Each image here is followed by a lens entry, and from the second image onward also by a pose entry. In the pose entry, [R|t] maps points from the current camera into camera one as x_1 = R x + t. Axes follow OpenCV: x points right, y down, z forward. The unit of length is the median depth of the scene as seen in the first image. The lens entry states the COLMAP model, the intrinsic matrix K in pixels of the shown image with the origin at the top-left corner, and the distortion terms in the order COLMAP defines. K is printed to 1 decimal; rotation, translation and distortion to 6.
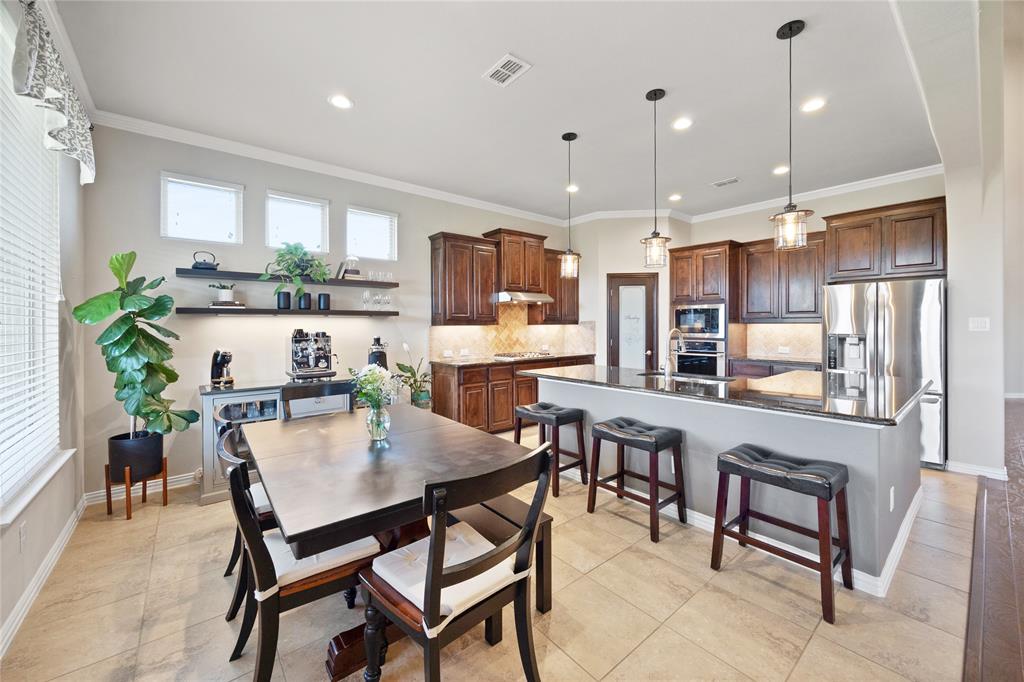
lens RADIAL K [[395.6, 0, 514.3], [0, 395.6, 332.5], [0, 0, 1]] dist [-0.009102, -0.000222]
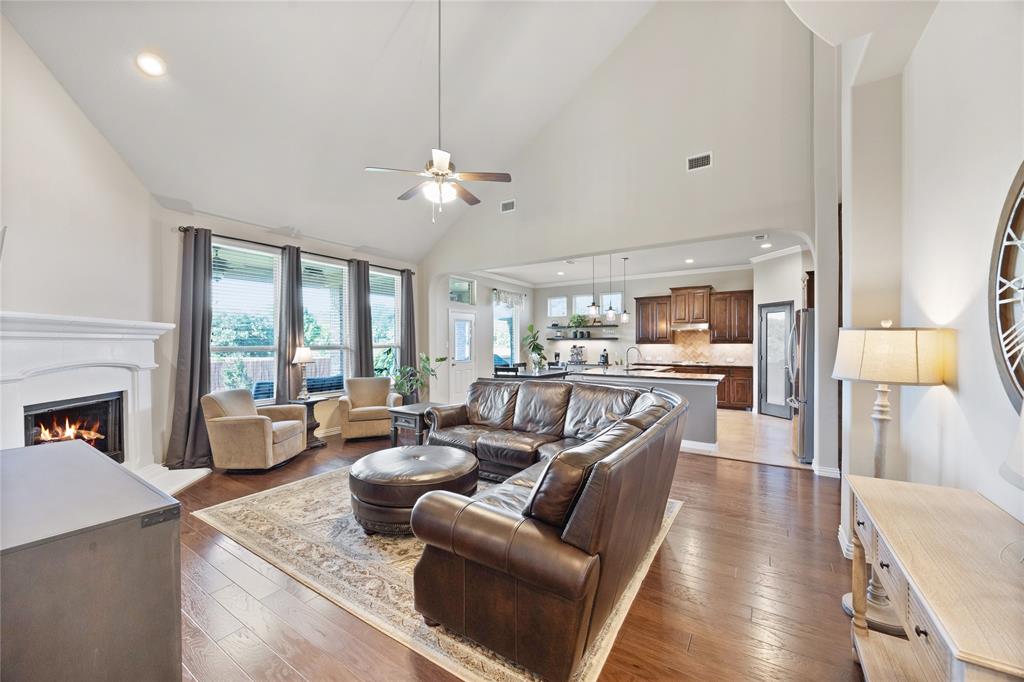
lens RADIAL K [[395.6, 0, 513.9], [0, 395.6, 345.1], [0, 0, 1]] dist [-0.009102, -0.000222]
pose [[0.295946, 0.006111, -0.955185, 1.358912], [-0.022637, 0.999744, -0.000617, 0.003348], [0.954936, 0.021805, 0.296009, -0.166641]]
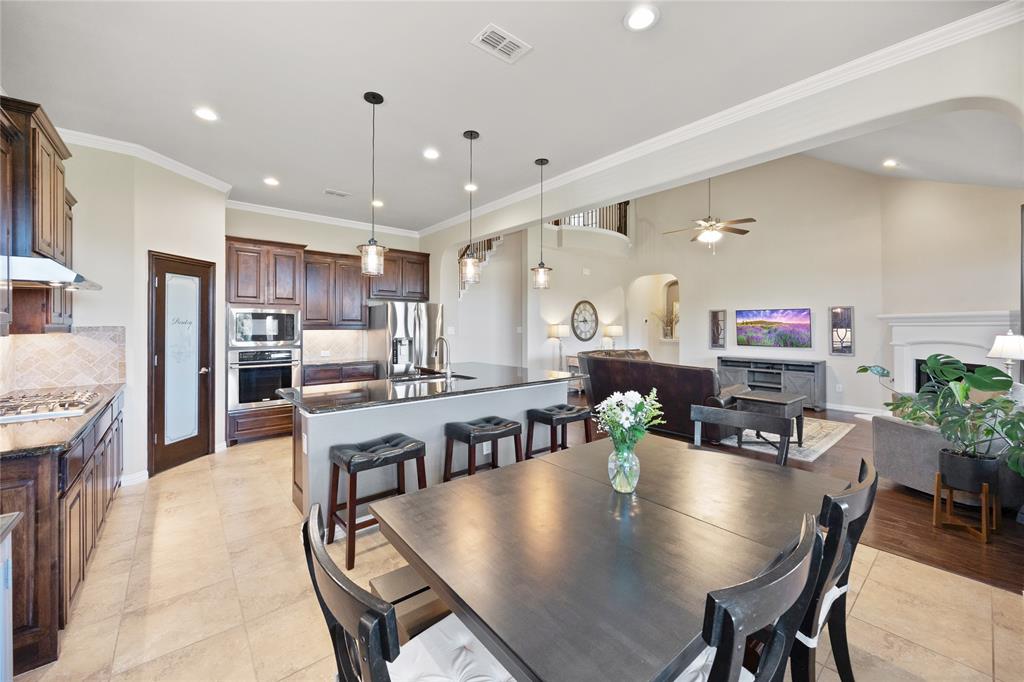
lens RADIAL K [[395.6, 0, 507.9], [0, 395.6, 326.3], [0, 0, 1]] dist [-0.009102, -0.000222]
pose [[-0.006992, 0.005710, 0.999959, -0.422650], [0.019699, 0.999790, -0.005571, -0.016042], [-0.999781, 0.019660, -0.007103, 0.484190]]
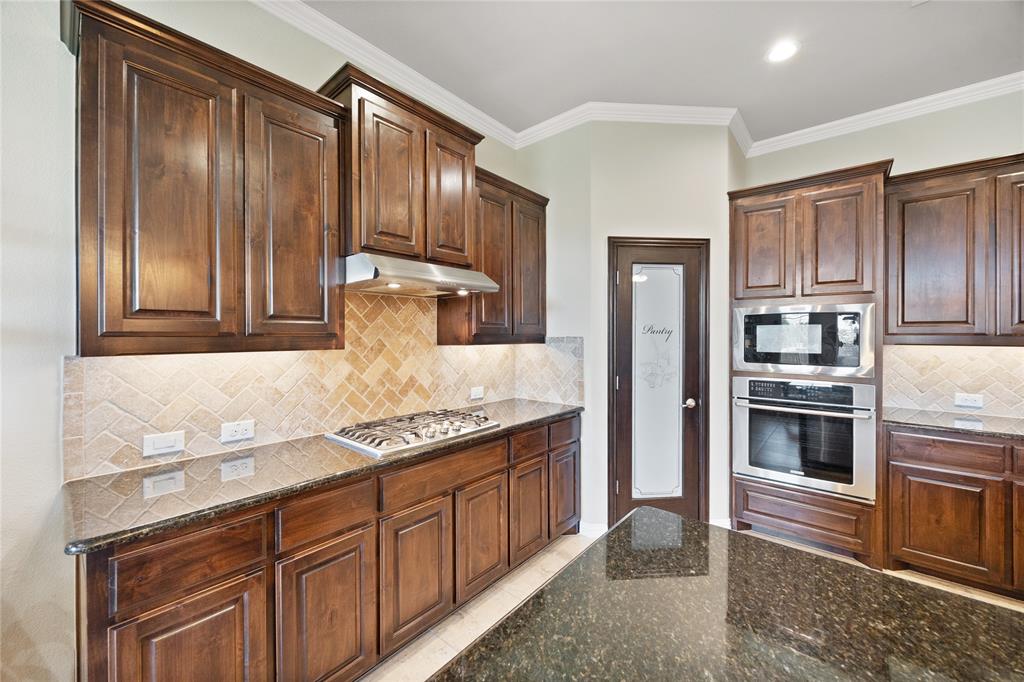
lens RADIAL K [[395.6, 0, 511.9], [0, 395.6, 333.3], [0, 0, 1]] dist [-0.009102, -0.000222]
pose [[0.985505, 0.006254, 0.169530, 0.045190], [-0.002857, 0.999790, -0.020275, -0.026053], [-0.169621, 0.019497, 0.985316, 0.608064]]
